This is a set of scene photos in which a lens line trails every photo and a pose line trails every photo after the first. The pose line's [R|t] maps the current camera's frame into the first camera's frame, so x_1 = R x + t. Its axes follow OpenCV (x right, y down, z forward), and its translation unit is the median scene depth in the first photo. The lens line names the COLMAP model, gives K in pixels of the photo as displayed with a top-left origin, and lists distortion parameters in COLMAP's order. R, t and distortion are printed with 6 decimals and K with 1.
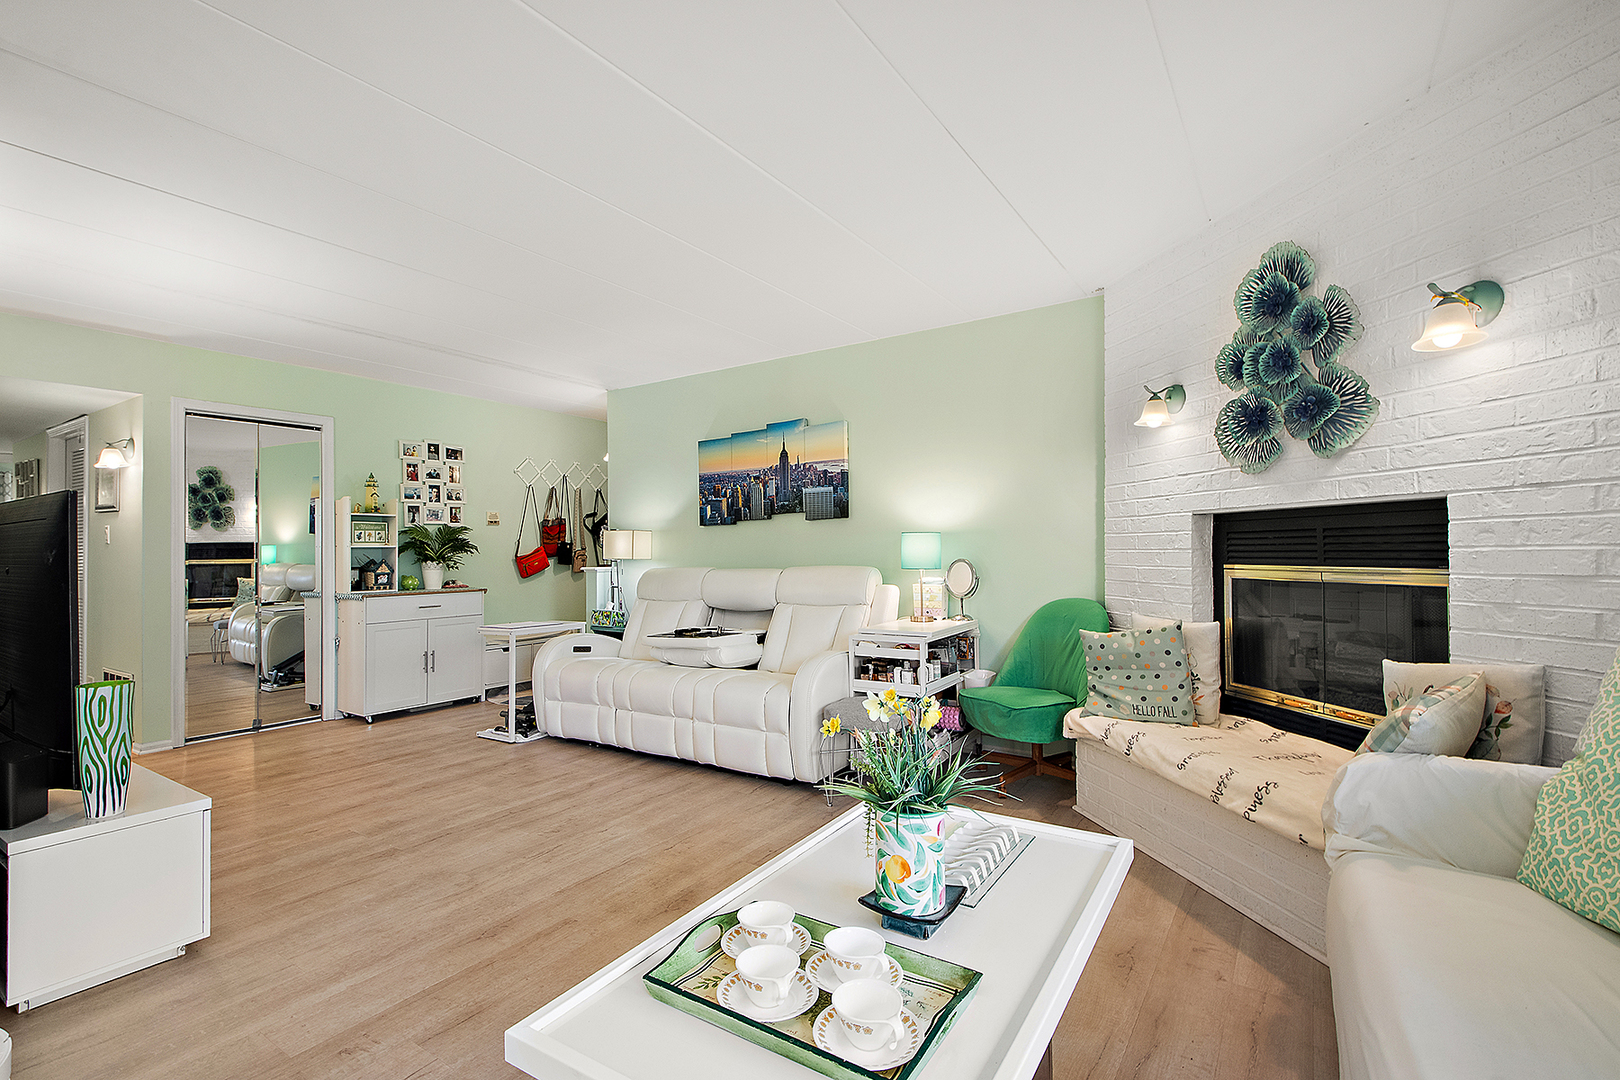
lens RADIAL K [[733.3, 0, 810.0], [0, 733.3, 540.0], [0, 0, 1]] dist [0.030281, -0.000089]
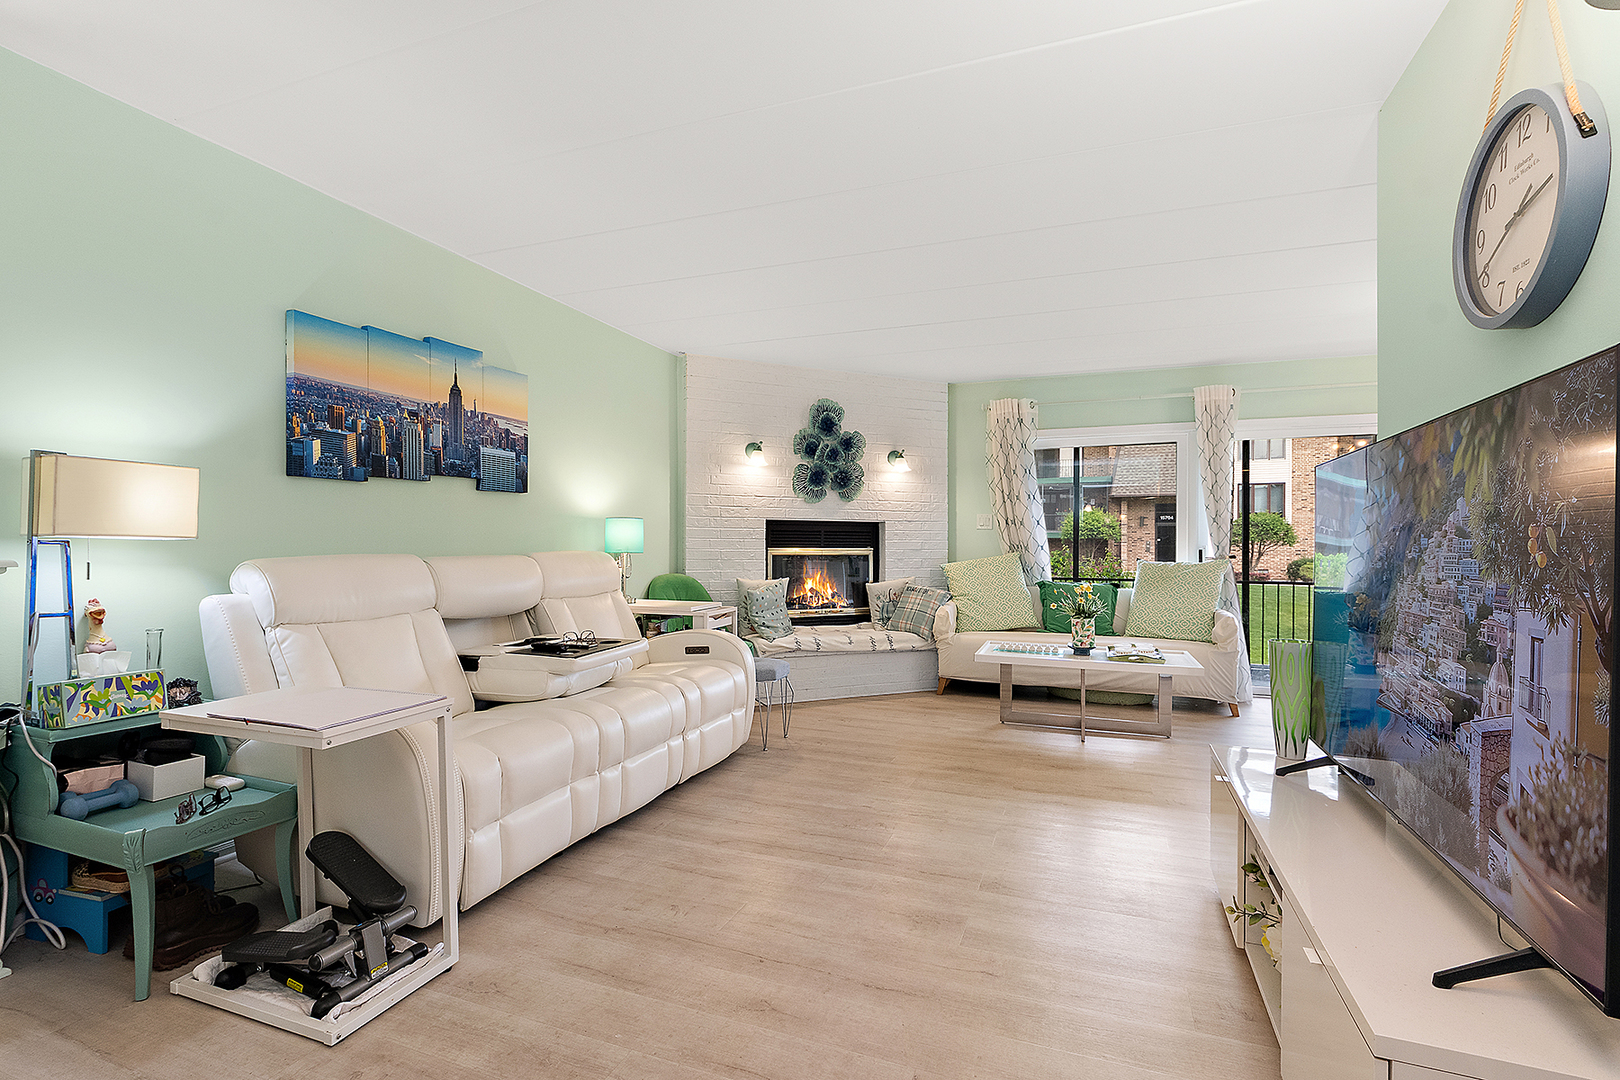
lens RADIAL K [[743.5, 0, 806.1], [0, 743.5, 545.1], [0, 0, 1]] dist [-0.000416, -0.000131]
pose [[-0.215615, 0.007384, 0.976451, -1.220278], [-0.023369, 0.999646, -0.012720, 0.046362], [-0.976199, -0.025562, -0.215366, 1.264778]]
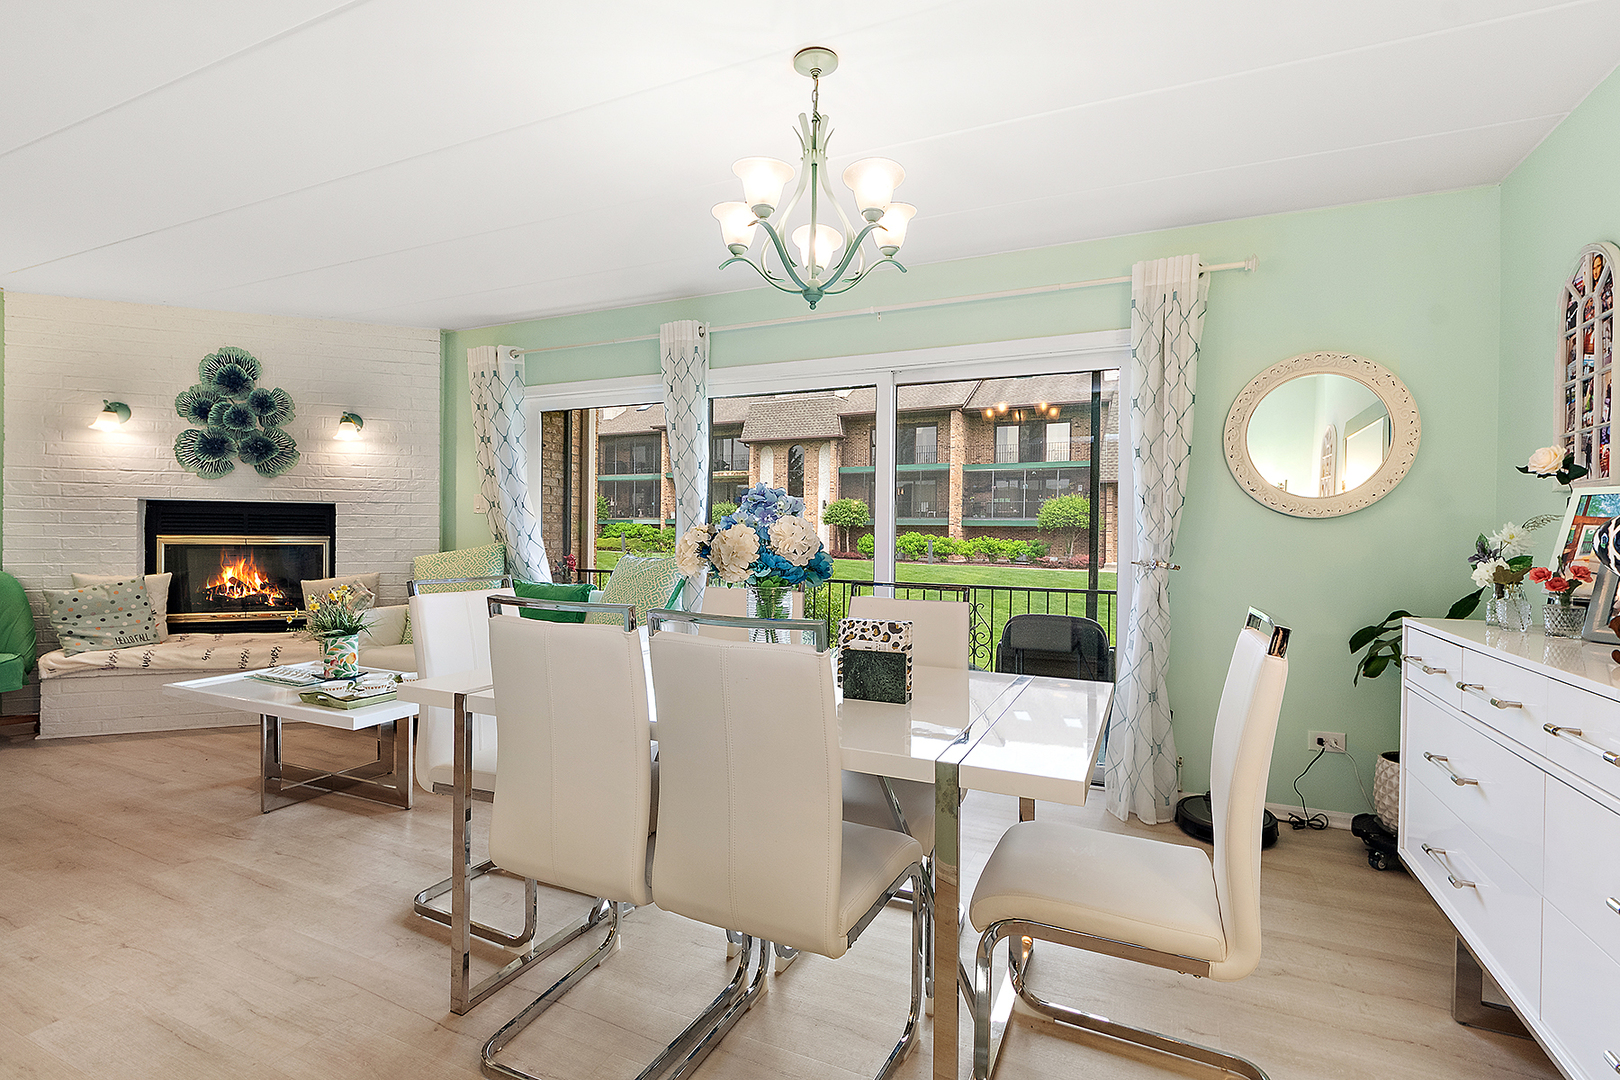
lens RADIAL K [[743.5, 0, 806.1], [0, 743.5, 545.1], [0, 0, 1]] dist [-0.000416, -0.000131]
pose [[-0.153420, -0.011872, 0.988090, -1.055083], [-0.029759, 0.999530, 0.007389, 0.003811], [-0.987713, -0.028271, -0.153701, -0.040024]]
